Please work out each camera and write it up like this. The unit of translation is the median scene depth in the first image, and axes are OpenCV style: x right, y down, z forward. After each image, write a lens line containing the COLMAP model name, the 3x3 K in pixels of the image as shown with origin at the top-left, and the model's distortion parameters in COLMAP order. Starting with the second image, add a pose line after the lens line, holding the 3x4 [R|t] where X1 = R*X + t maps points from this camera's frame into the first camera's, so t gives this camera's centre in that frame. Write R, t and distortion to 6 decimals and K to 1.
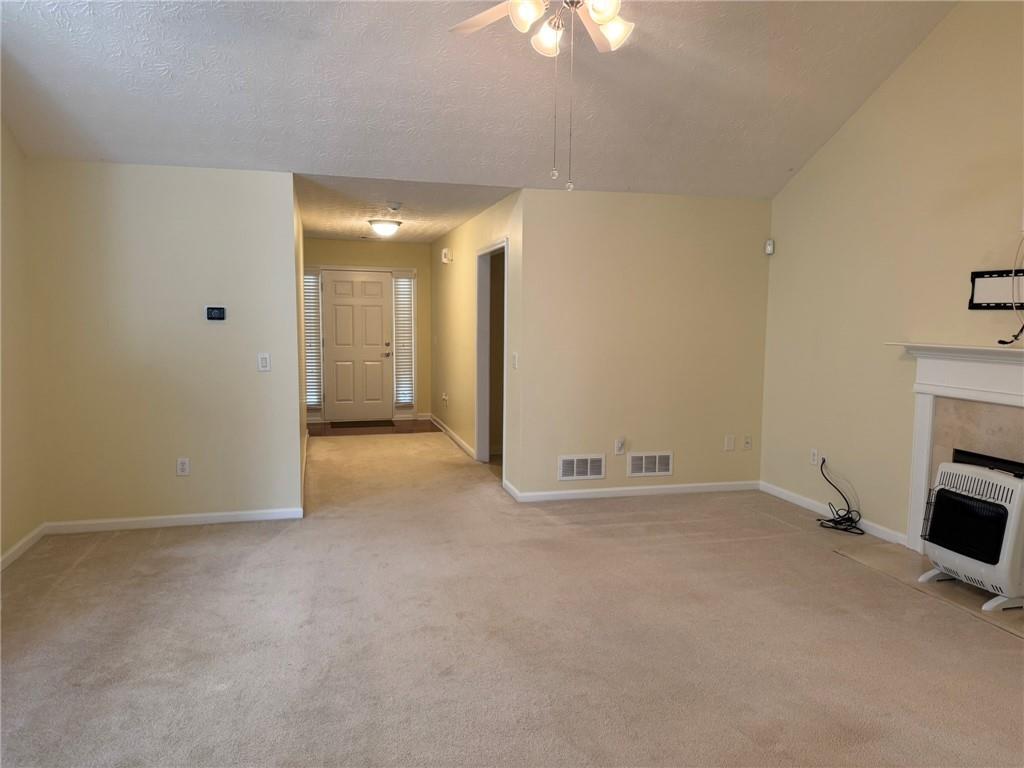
lens RADIAL K [[721.2, 0, 512.0], [0, 721.2, 384.0], [0, 0, 1]] dist [0.127199, -0.175127]
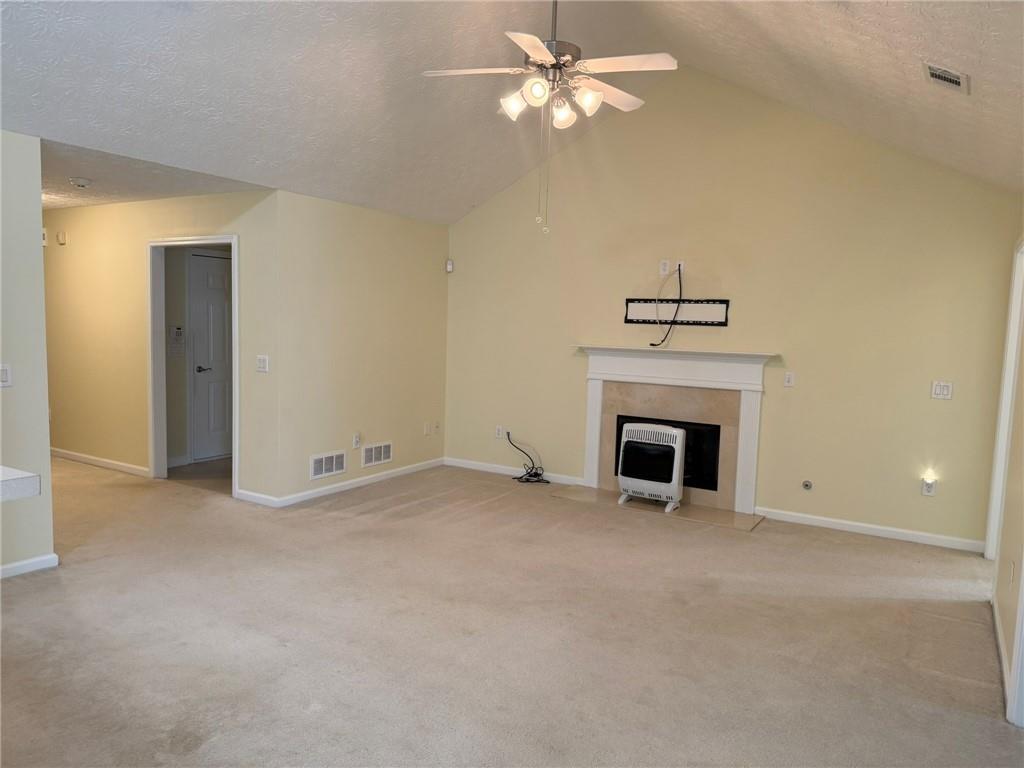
lens RADIAL K [[721.2, 0, 512.0], [0, 721.2, 384.0], [0, 0, 1]] dist [0.127199, -0.175127]
pose [[0.724208, -0.047194, 0.687964, -0.500514], [0.042191, 0.998819, 0.024105, -0.017538], [-0.688289, 0.011569, 0.725344, 0.060668]]
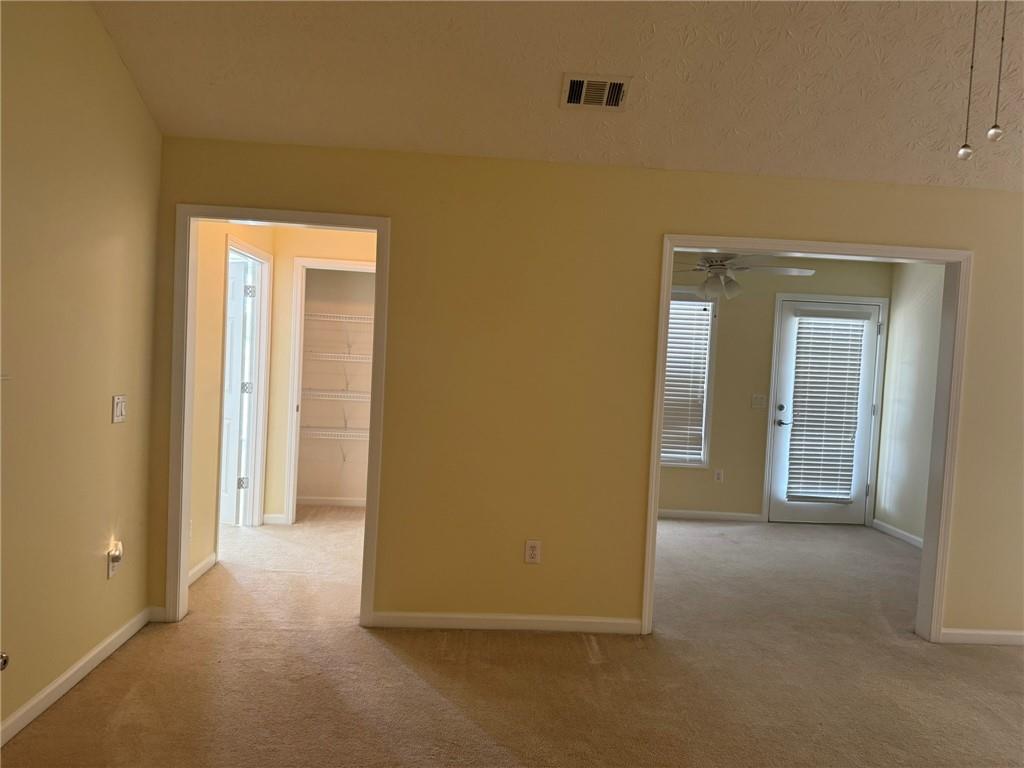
lens RADIAL K [[721.2, 0, 512.0], [0, 721.2, 384.0], [0, 0, 1]] dist [0.127199, -0.175127]
pose [[-0.976608, -0.065359, 0.204854, 0.165333], [-0.035643, 0.988712, 0.145528, -0.091161], [-0.212053, 0.134822, -0.967913, 0.959296]]
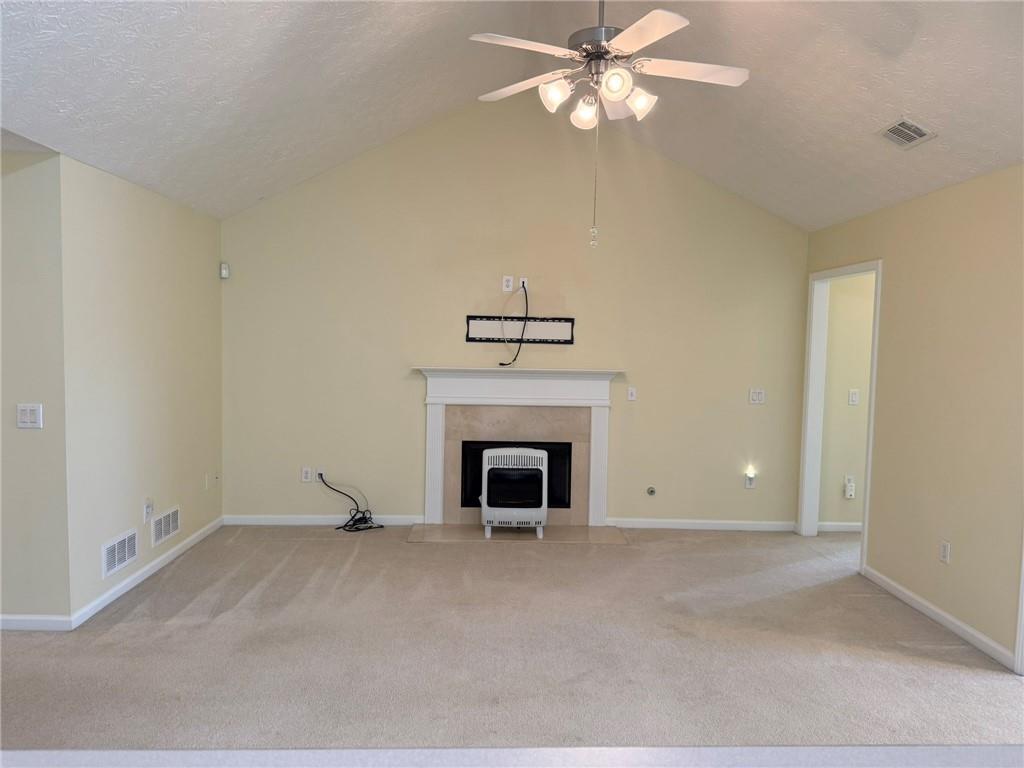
lens RADIAL K [[721.2, 0, 512.0], [0, 721.2, 384.0], [0, 0, 1]] dist [0.127199, -0.175127]
pose [[0.231175, -0.066868, 0.970612, -0.607503], [0.077045, 0.995760, 0.050250, -0.070424], [-0.969857, 0.063165, 0.235347, 0.501835]]
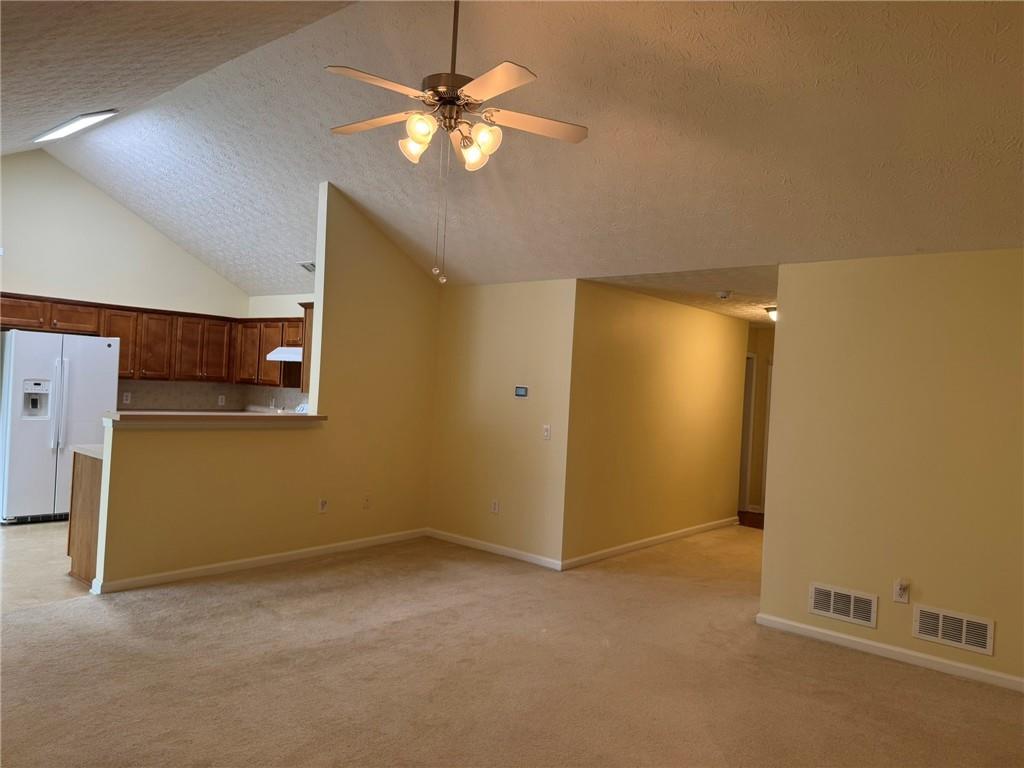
lens RADIAL K [[723.9, 0, 512.0], [0, 723.9, 384.0], [0, 0, 1]] dist [0.065981, -0.071043]
pose [[0.565773, 0.025332, -0.824172, 0.629524], [-0.128354, 0.990050, -0.057681, -0.033192], [0.814510, 0.138420, 0.563394, 0.267666]]
